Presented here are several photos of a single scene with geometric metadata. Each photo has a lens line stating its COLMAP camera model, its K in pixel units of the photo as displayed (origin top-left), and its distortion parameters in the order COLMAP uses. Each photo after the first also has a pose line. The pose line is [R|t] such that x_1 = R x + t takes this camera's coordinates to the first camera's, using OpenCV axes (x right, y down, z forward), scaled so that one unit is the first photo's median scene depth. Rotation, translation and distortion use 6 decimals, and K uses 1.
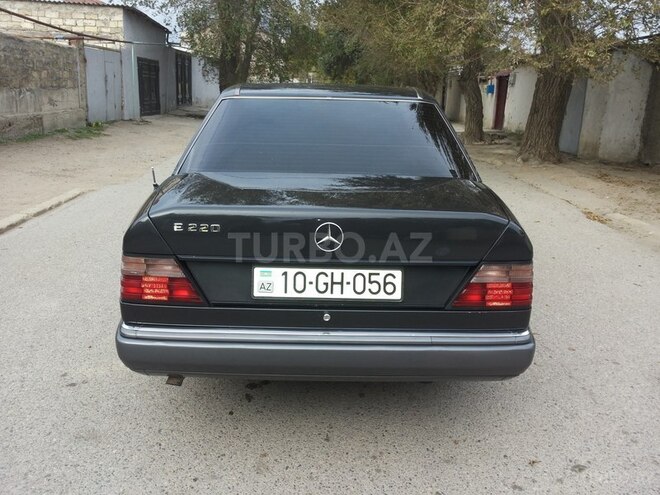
lens RADIAL K [[584.4, 0, 333.2], [0, 584.4, 249.7], [0, 0, 1]] dist [-0.022821, 0.019884]
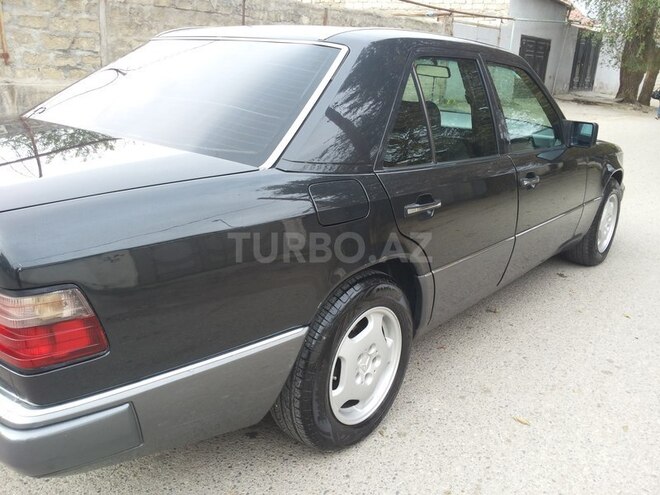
lens RADIAL K [[584.4, 0, 333.2], [0, 584.4, 249.7], [0, 0, 1]] dist [-0.022821, 0.019884]
pose [[0.760800, 0.213556, -0.612844, 0.129801], [-0.198854, 0.975597, 0.093101, -0.019469], [0.617771, 0.051035, 0.784700, 0.107235]]
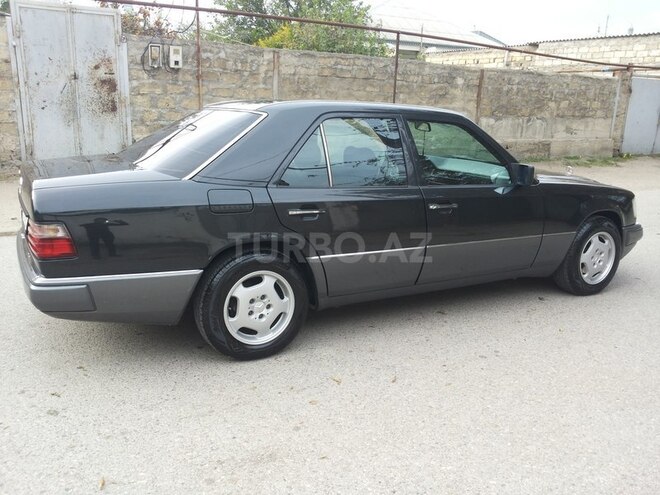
lens RADIAL K [[584.4, 0, 333.2], [0, 584.4, 249.7], [0, 0, 1]] dist [-0.022821, 0.019884]
pose [[0.476575, 0.198340, -0.856468, 0.257486], [-0.246496, 0.965287, 0.086380, -0.028716], [0.843869, 0.169950, 0.508922, 0.130092]]
